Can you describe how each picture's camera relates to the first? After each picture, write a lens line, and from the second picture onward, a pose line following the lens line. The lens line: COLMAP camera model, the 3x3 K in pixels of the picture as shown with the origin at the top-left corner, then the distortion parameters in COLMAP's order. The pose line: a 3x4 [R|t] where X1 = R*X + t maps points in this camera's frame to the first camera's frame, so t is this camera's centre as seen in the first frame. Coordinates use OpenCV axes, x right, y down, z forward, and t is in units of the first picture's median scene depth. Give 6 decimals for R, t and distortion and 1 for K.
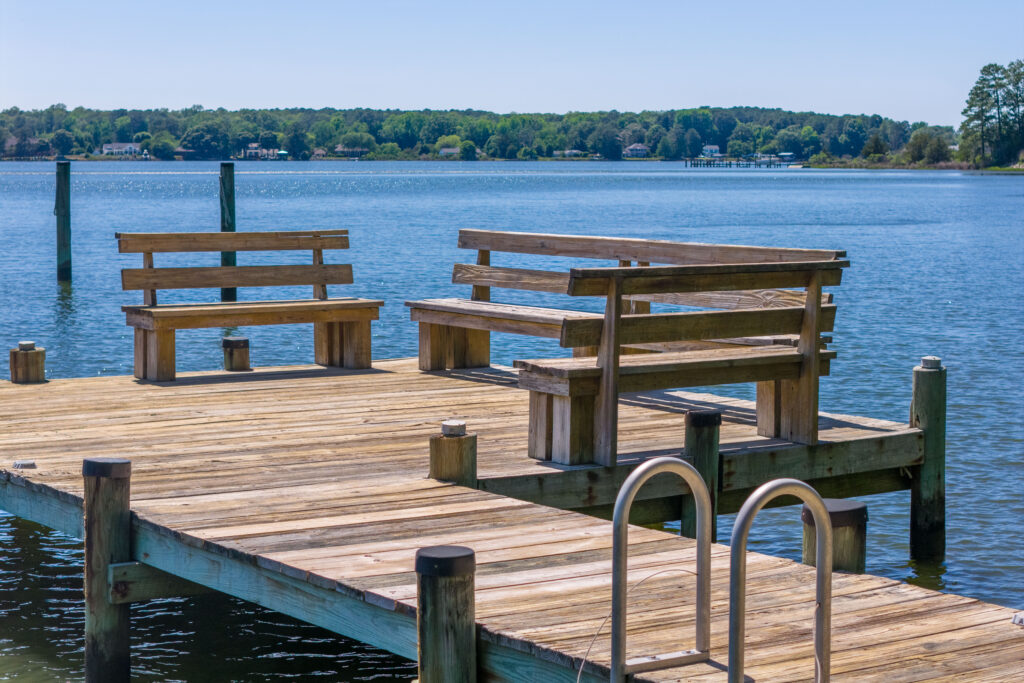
lens RADIAL K [[2047.1, 0, 508.1], [0, 2047.1, 338.0], [0, 0, 1]] dist [-0.146838, 0.000000]
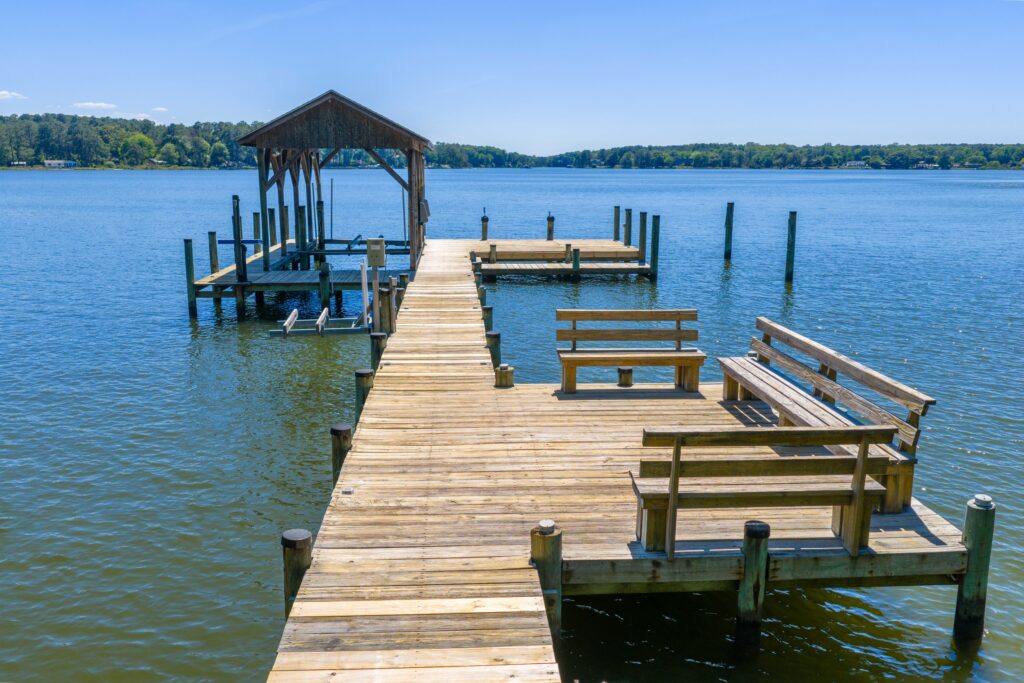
lens RADIAL K [[856.8, 0, 516.3], [0, 856.8, 355.0], [0, 0, 1]] dist [0.008835, -0.008657]
pose [[0.849283, 0.113172, -0.515665, 0.182672], [-0.047079, 0.989097, 0.139537, -0.116062], [0.525834, -0.094229, 0.845351, 0.305241]]
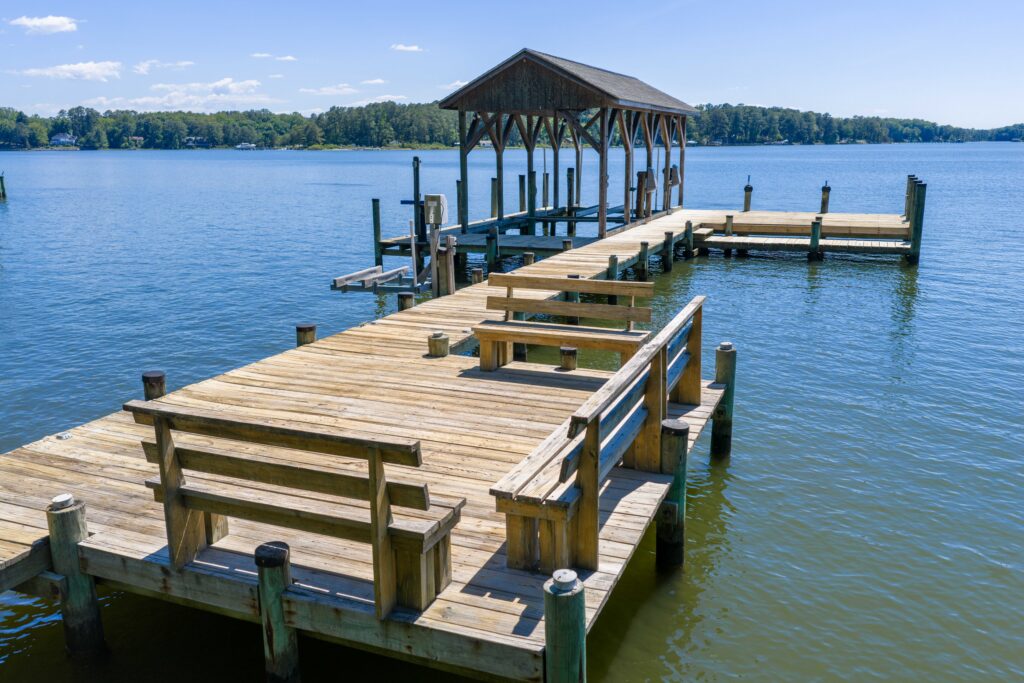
lens RADIAL K [[856.8, 0, 512.4], [0, 856.8, 338.9], [0, 0, 1]] dist [0.008835, -0.008657]
pose [[0.527030, 0.180869, -0.830377, 0.377946], [-0.065437, 0.982826, 0.172542, -0.115505], [0.847324, -0.036597, 0.529814, 0.642309]]
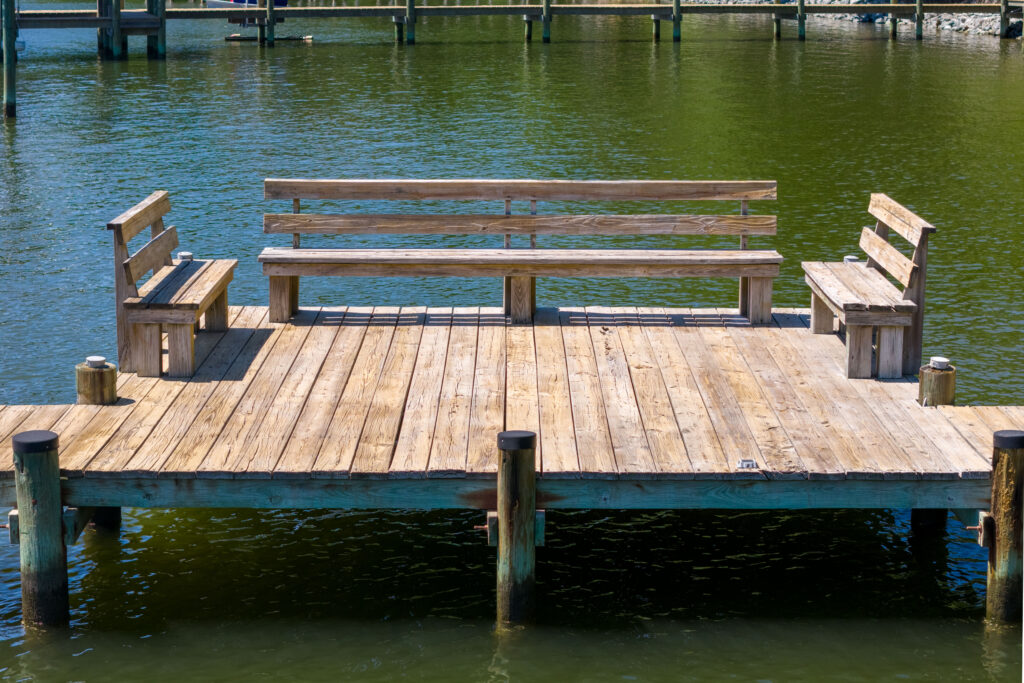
lens RADIAL K [[2047.1, 0, 510.5], [0, 2047.1, 341.4], [0, 0, 1]] dist [-0.146838, 0.000000]
pose [[0.584874, -0.155548, 0.796070, -0.800067], [0.070949, 0.987489, 0.140824, -0.112500], [-0.808015, -0.025884, 0.588593, 0.314570]]
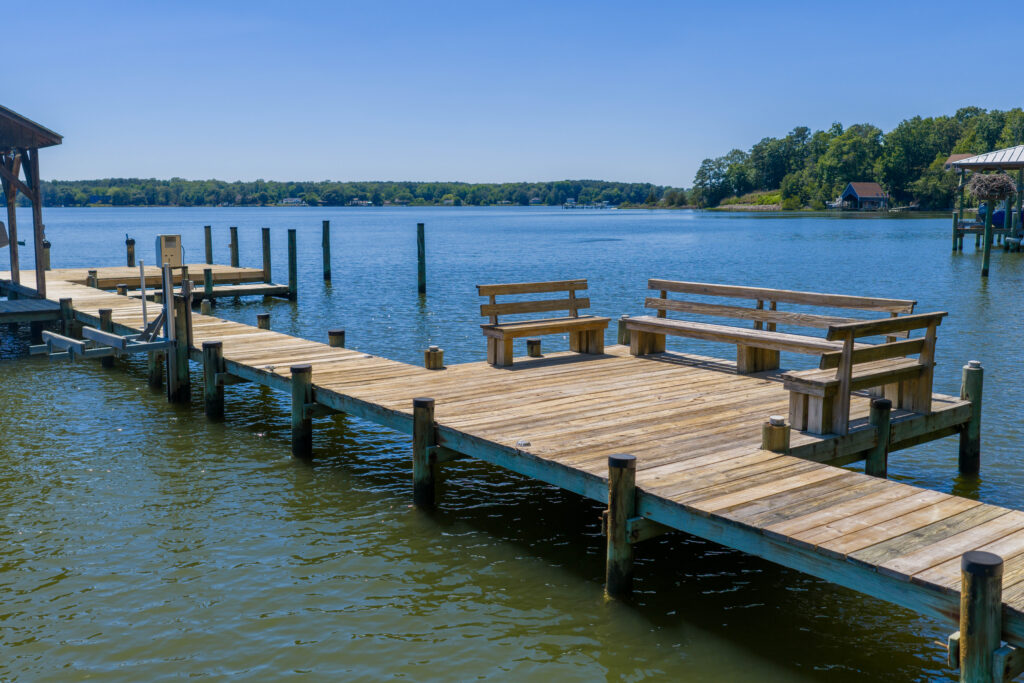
lens RADIAL K [[954.1, 0, 510.1], [0, 954.1, 313.0], [0, 0, 1]] dist [0.005767, 0.000000]
pose [[0.999324, -0.009578, 0.035503, -0.189489], [0.008672, 0.999635, 0.025593, -0.047502], [-0.035736, -0.025268, 0.999042, 0.131542]]
